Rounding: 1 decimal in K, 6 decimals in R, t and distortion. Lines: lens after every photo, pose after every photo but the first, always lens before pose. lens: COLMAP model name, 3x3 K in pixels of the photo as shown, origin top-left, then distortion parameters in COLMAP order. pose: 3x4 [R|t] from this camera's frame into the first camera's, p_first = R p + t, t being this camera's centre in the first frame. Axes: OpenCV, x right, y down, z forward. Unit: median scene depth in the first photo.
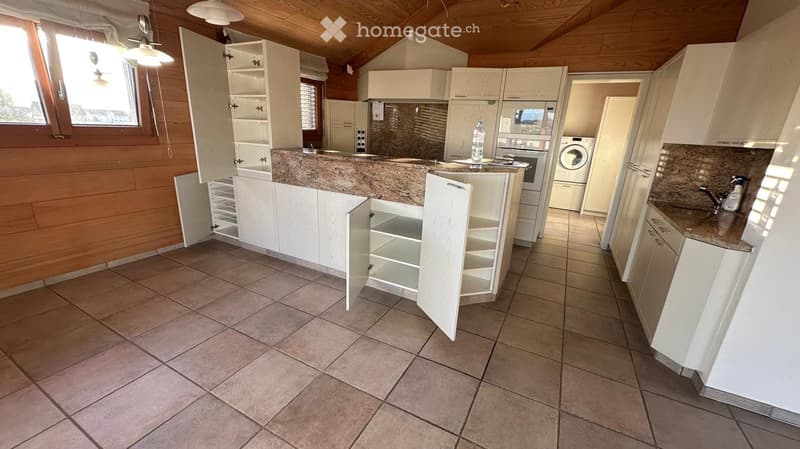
lens RADIAL K [[319.5, 0, 399.4], [0, 319.5, 225.1], [0, 0, 1]] dist [-0.000832, -0.000187]
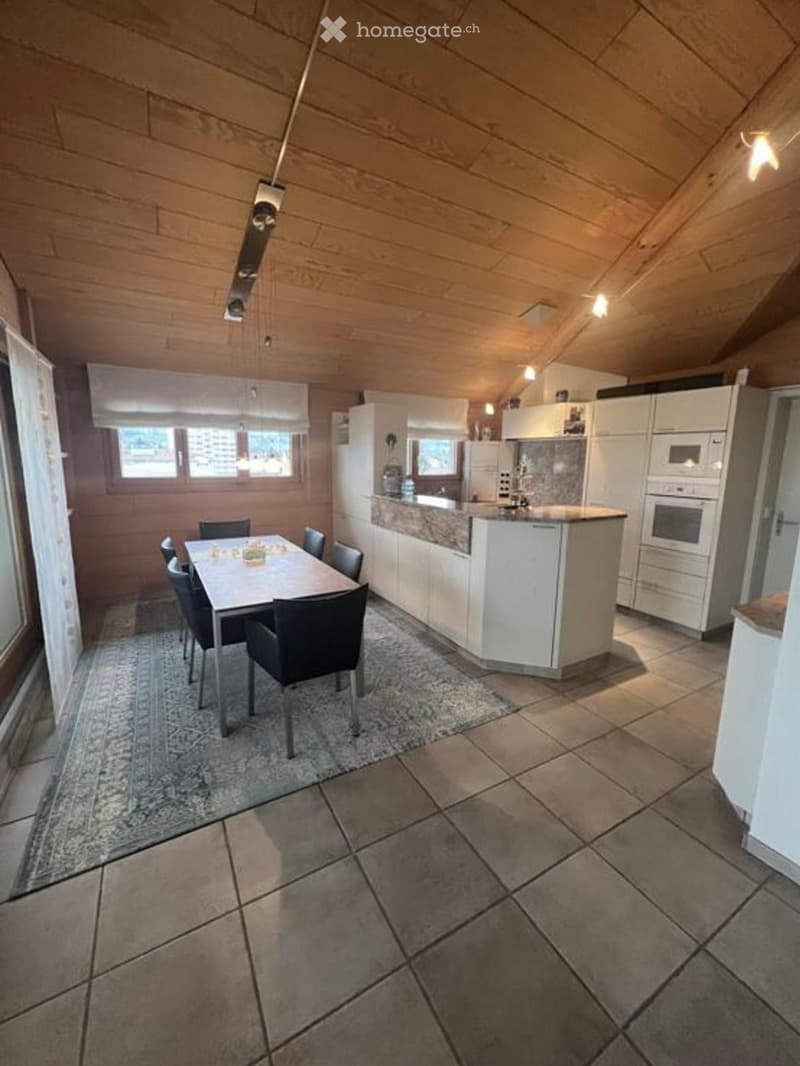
lens RADIAL K [[429.7, 0, 399.0], [0, 429.7, 530.8], [0, 0, 1]] dist [0.000849, -0.000052]
pose [[0.840362, 0.053610, -0.539368, 0.487023], [-0.130574, 0.985814, -0.105457, 0.031858], [0.526063, 0.159049, 0.835440, -0.177079]]
